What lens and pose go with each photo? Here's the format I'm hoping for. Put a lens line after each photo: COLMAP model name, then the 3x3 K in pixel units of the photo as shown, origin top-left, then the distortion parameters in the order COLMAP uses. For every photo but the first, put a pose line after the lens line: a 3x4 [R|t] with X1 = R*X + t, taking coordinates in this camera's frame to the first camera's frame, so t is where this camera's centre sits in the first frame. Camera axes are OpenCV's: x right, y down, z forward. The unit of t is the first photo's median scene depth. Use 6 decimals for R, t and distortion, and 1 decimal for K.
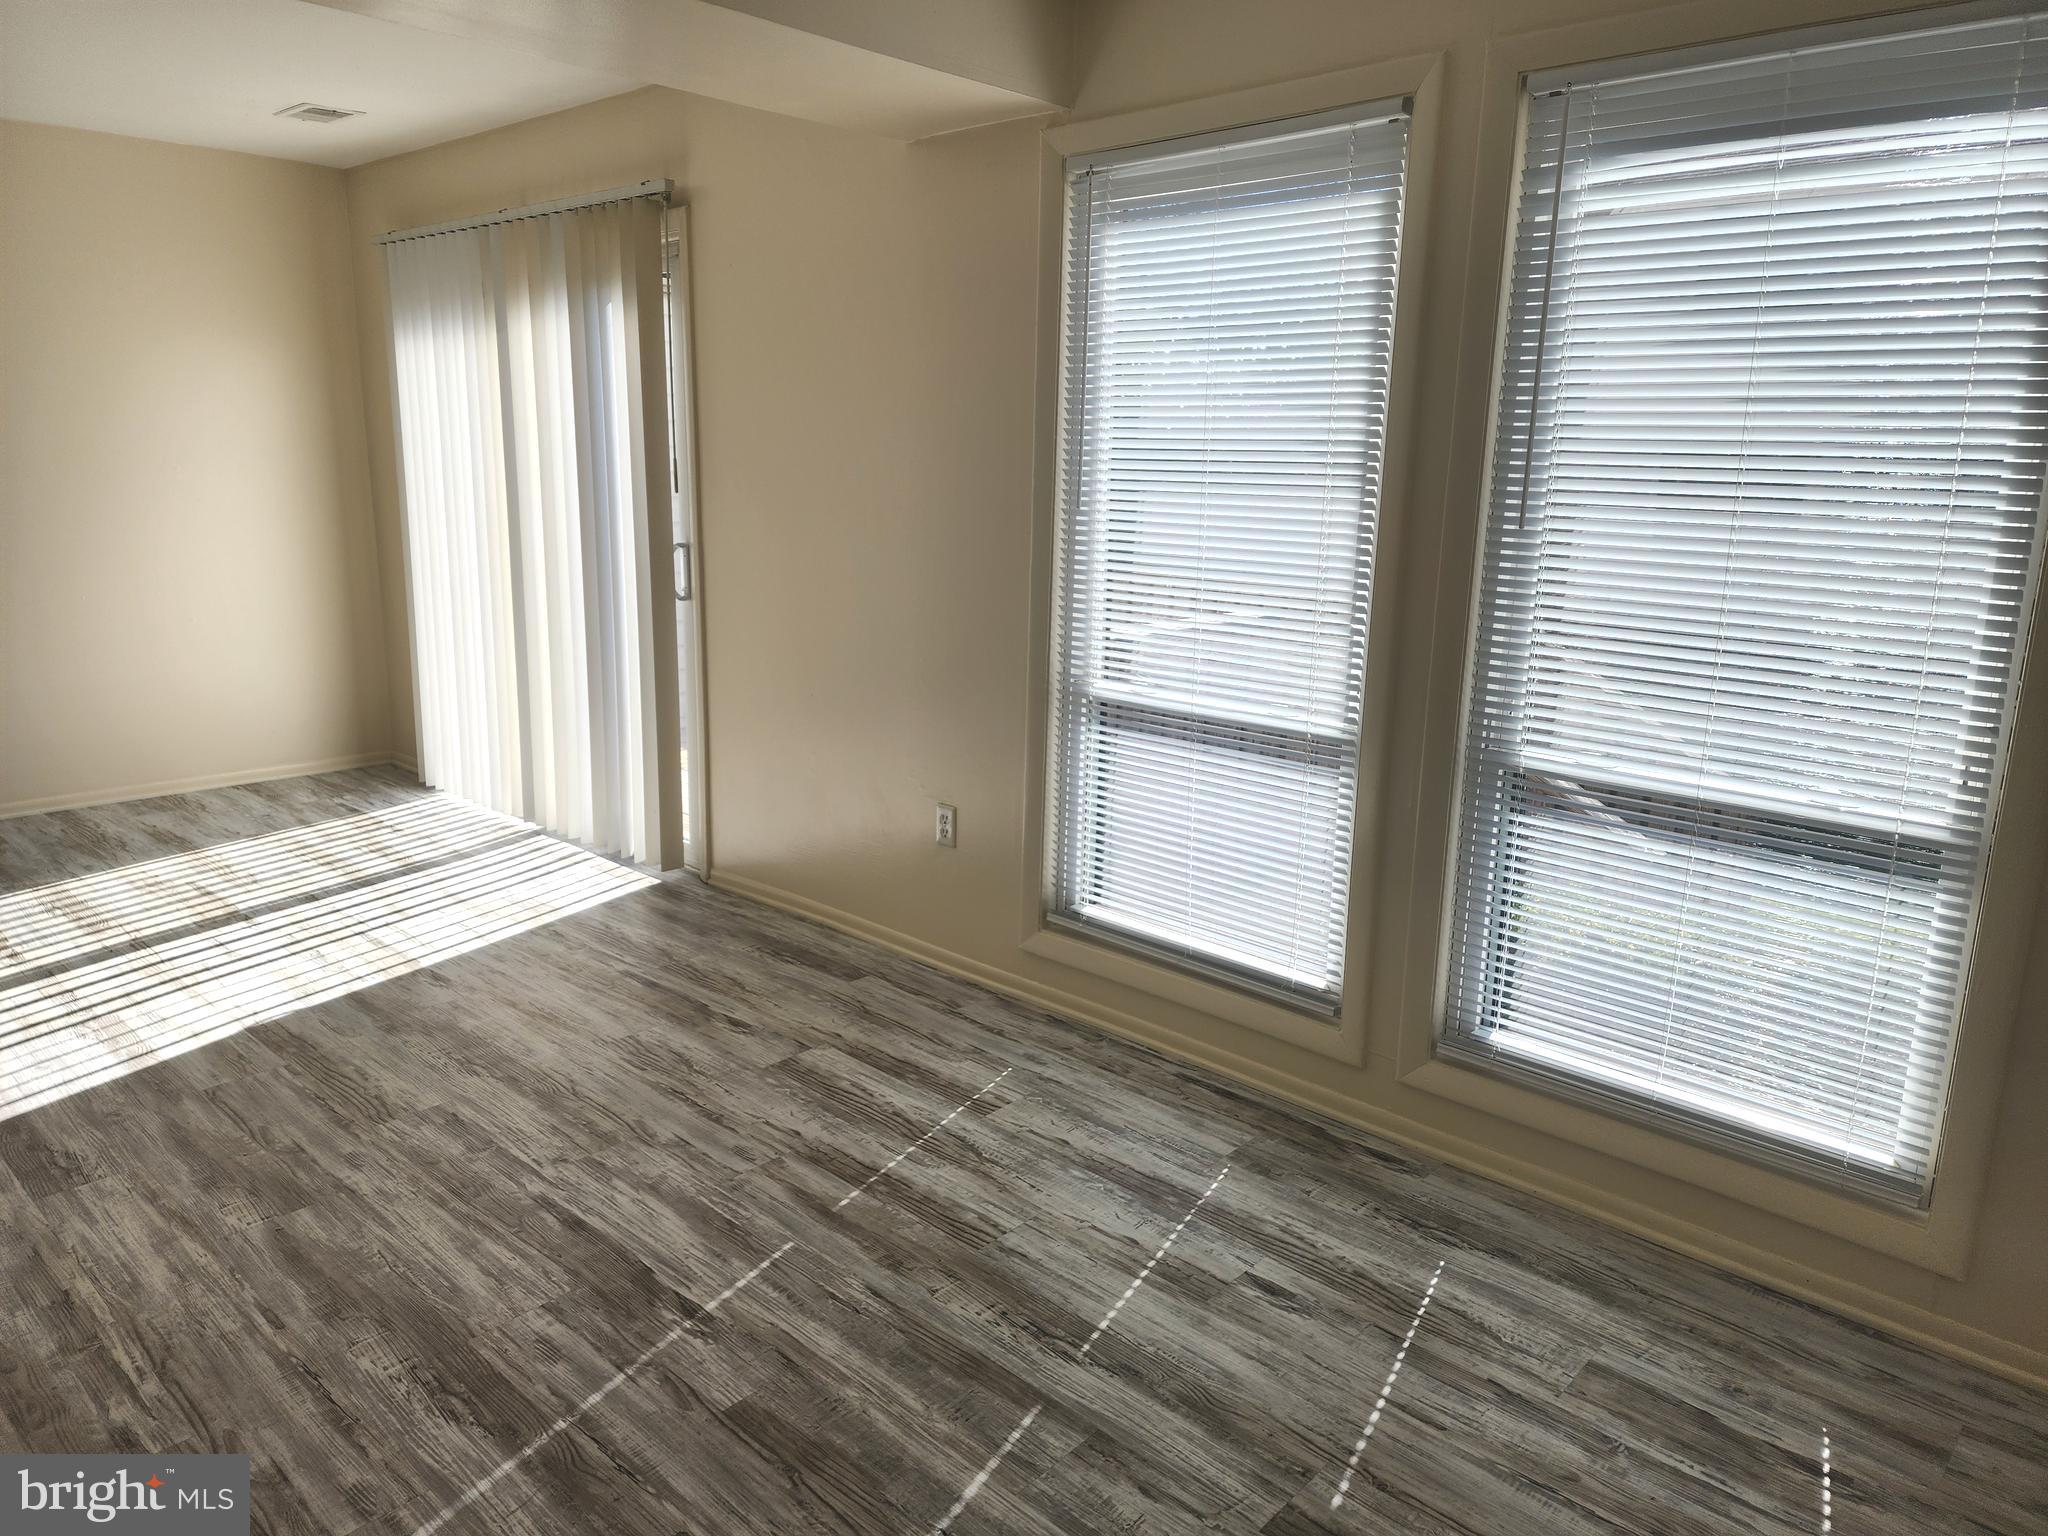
lens RADIAL K [[1370.6, 0, 1024.0], [0, 1370.6, 768.0], [0, 0, 1]] dist [0.084778, -0.084929]
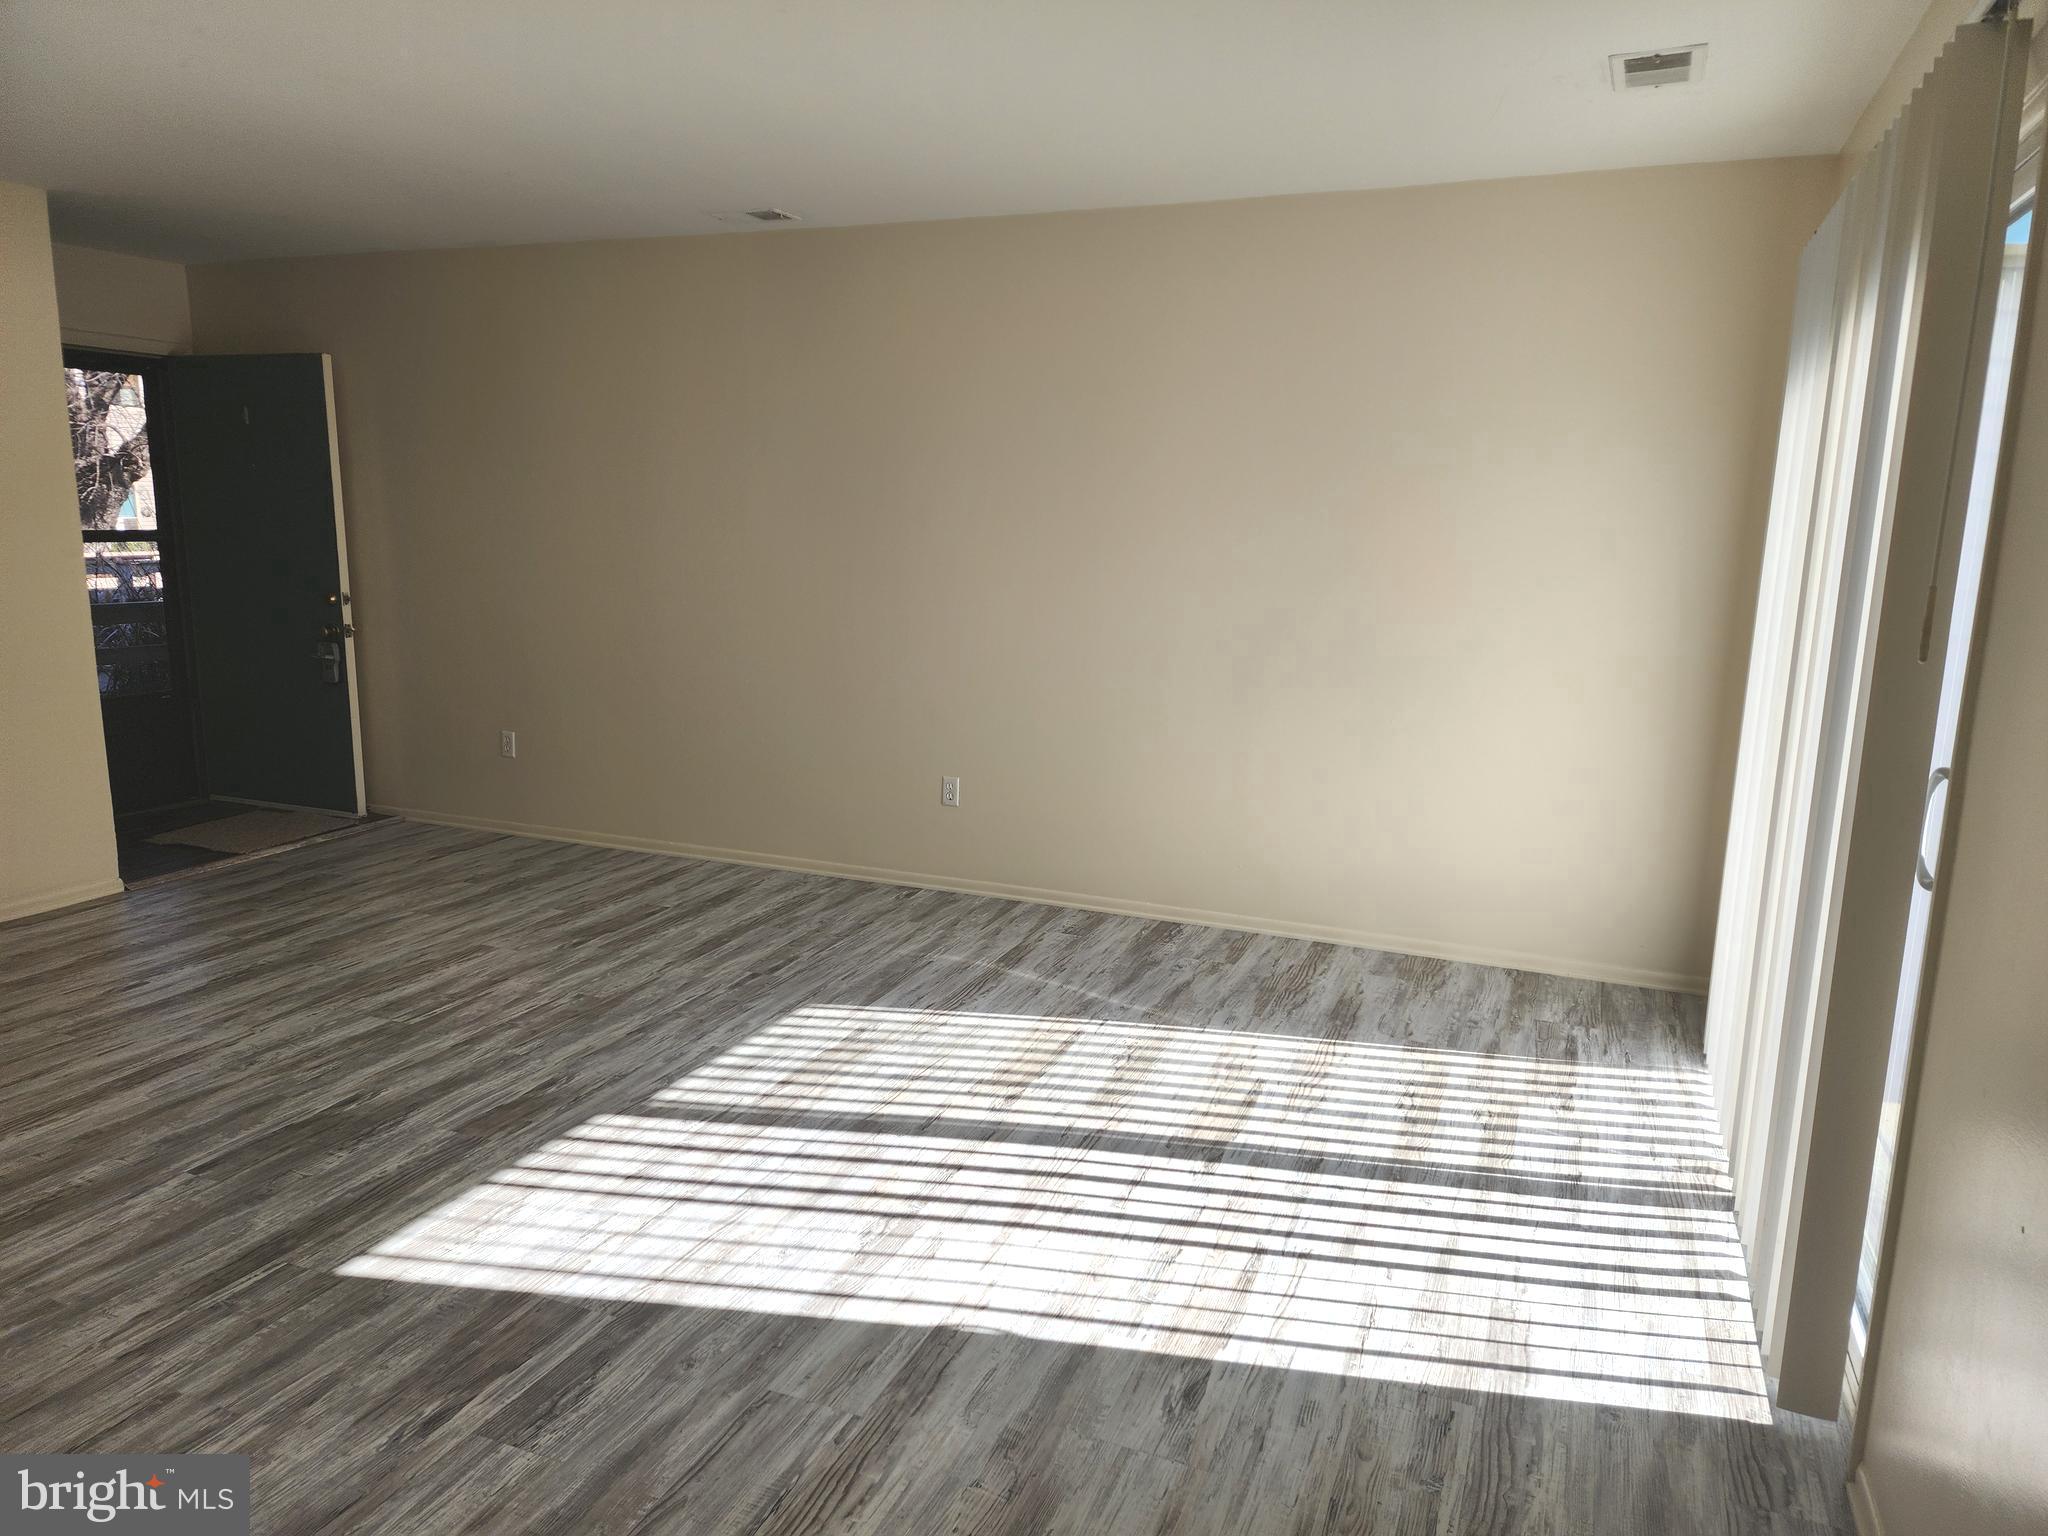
lens RADIAL K [[1370.6, 0, 1024.0], [0, 1370.6, 768.0], [0, 0, 1]] dist [0.084778, -0.084929]
pose [[0.346816, 0.159517, -0.924269, 0.082271], [-0.222408, 0.971313, 0.084182, -0.147779], [0.911183, 0.176369, 0.372344, 0.595993]]
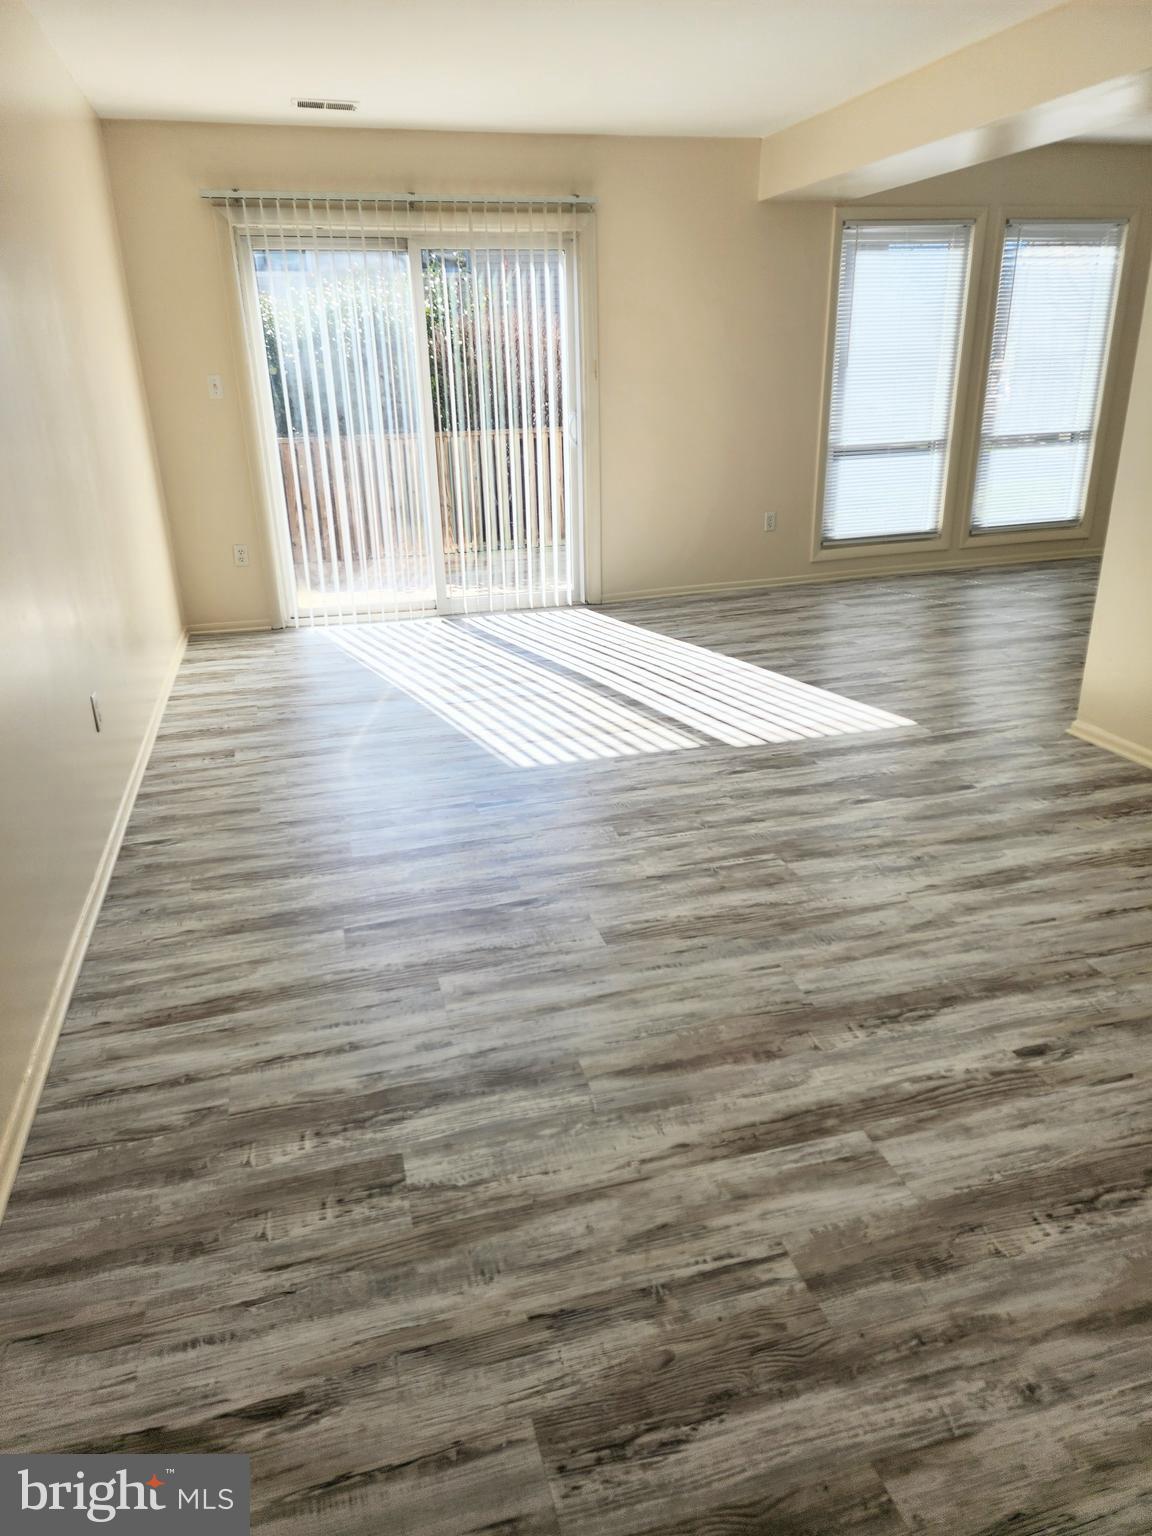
lens RADIAL K [[1028.0, 0, 582.2], [0, 1028.0, 758.6], [0, 0, 1]] dist [0.084778, -0.084929]
pose [[0.519399, -0.334485, 0.786349, -1.581763], [0.228682, 0.941054, 0.249242, -0.080083], [-0.823365, 0.050368, 0.565273, 0.286690]]
